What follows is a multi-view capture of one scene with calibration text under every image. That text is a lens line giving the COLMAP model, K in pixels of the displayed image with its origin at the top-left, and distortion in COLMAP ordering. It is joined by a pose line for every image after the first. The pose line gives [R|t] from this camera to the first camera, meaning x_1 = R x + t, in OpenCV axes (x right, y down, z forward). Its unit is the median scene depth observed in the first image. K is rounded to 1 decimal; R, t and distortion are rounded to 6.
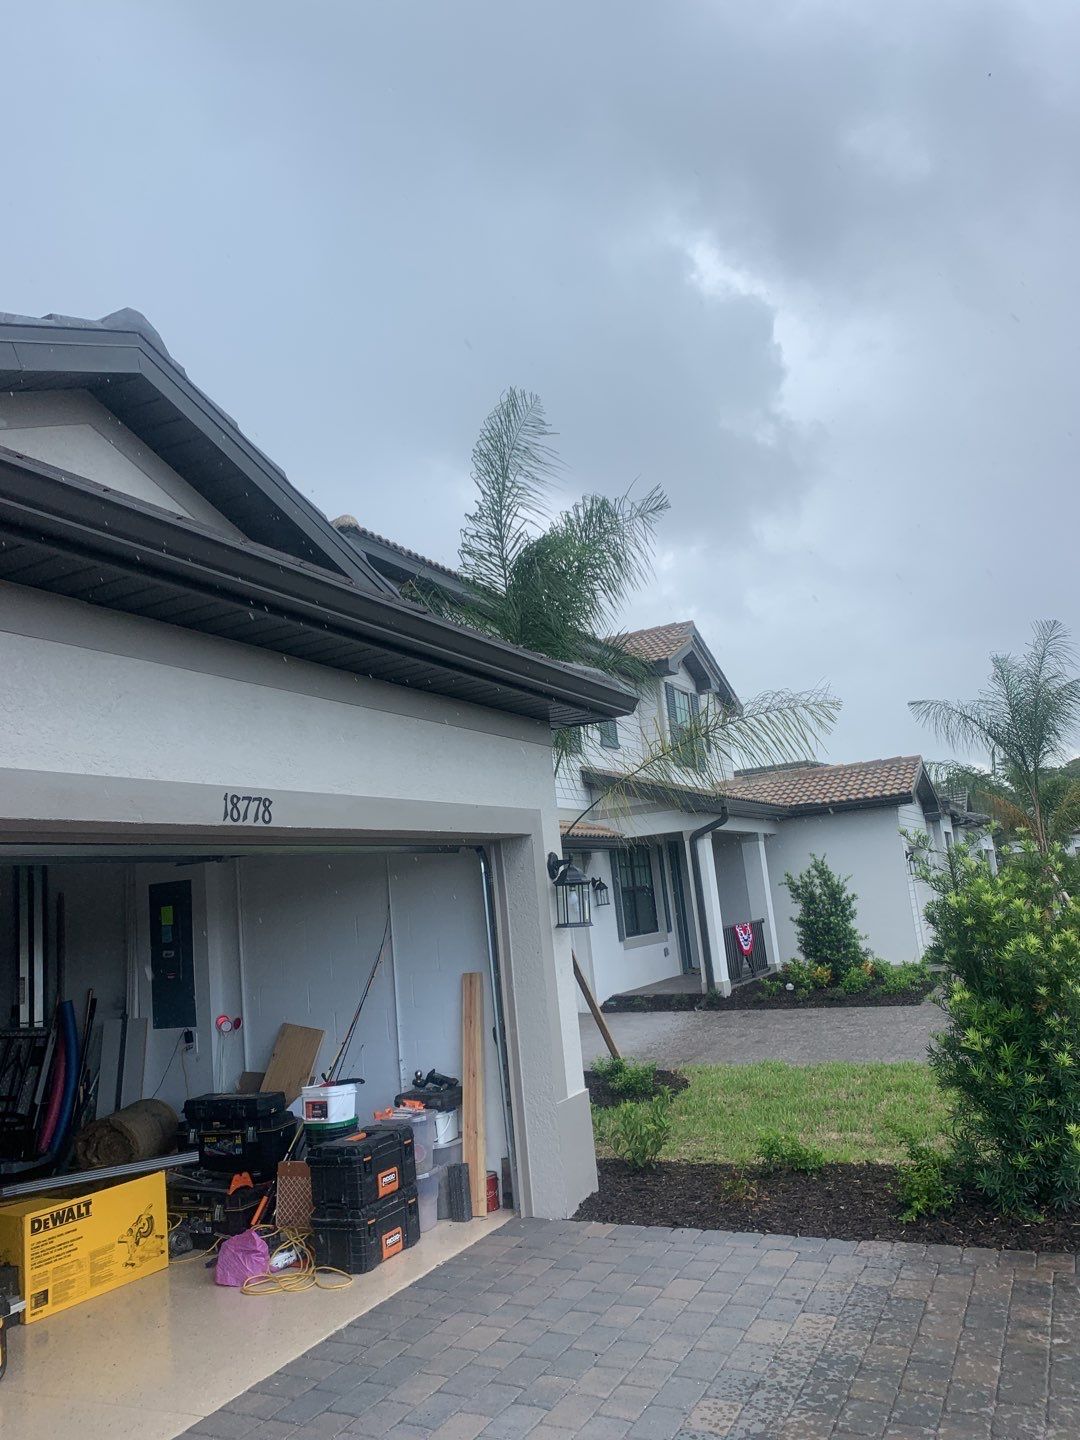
lens RADIAL K [[1101.8, 0, 508.0], [0, 1101.8, 736.8], [0, 0, 1]] dist [0.046483, -0.018572]
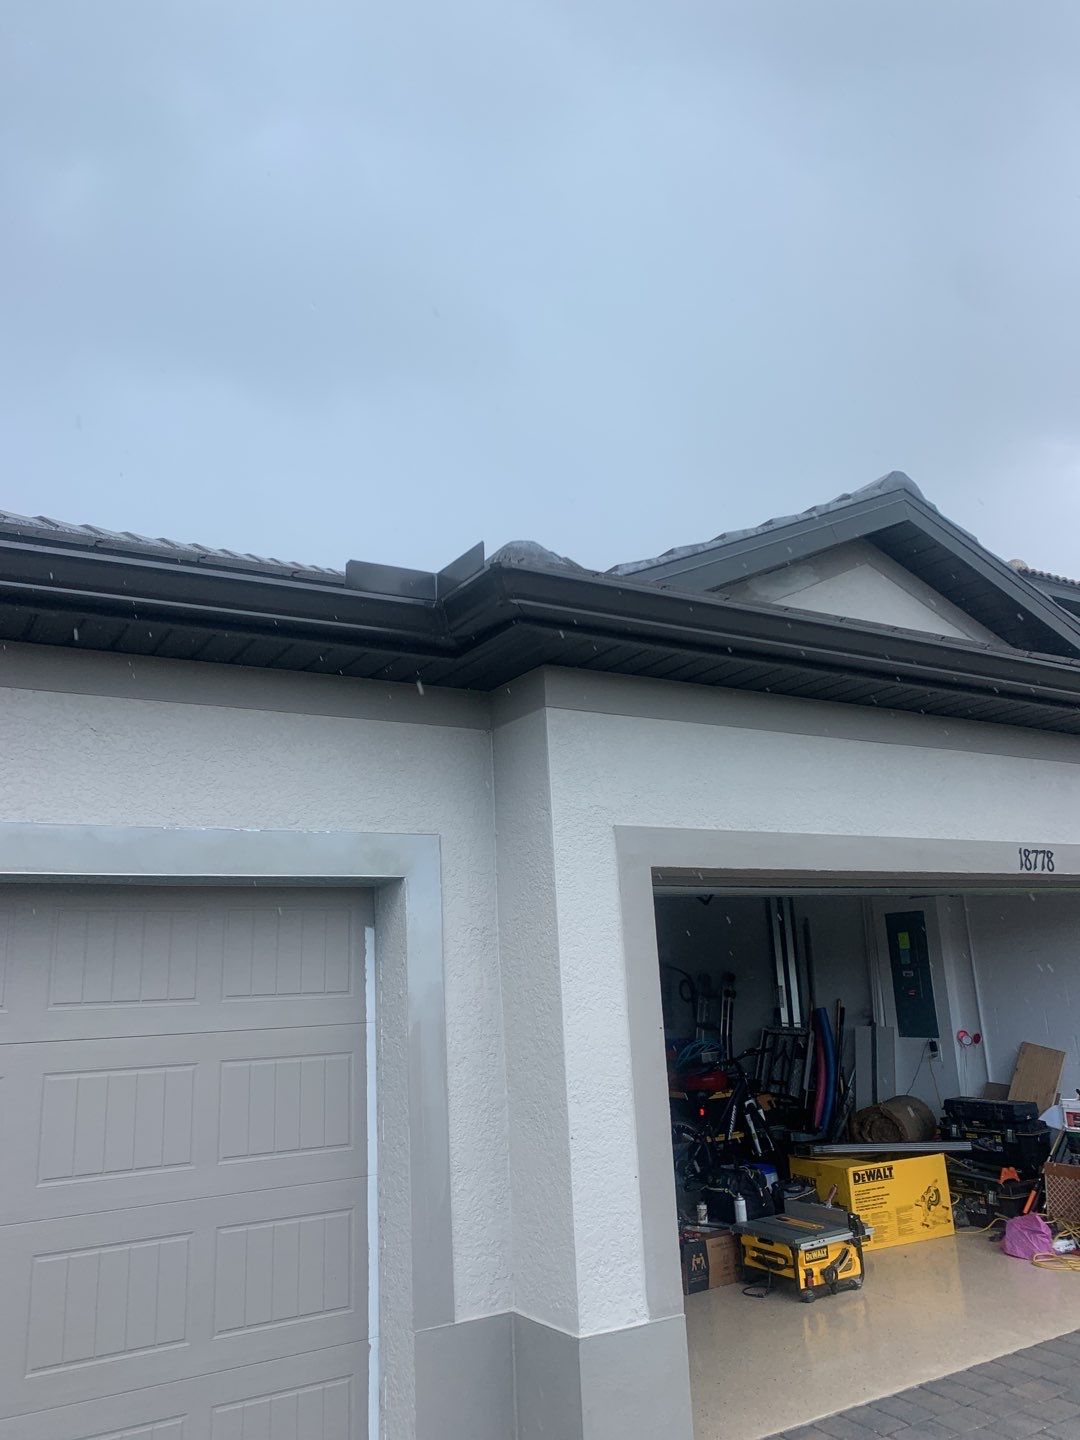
lens RADIAL K [[1101.8, 0, 508.0], [0, 1101.8, 736.8], [0, 0, 1]] dist [0.046483, -0.018572]
pose [[0.858366, -0.061444, -0.509345, -0.068105], [0.051366, 0.998106, -0.033842, -0.043322], [0.510460, 0.002886, 0.859897, -0.273448]]
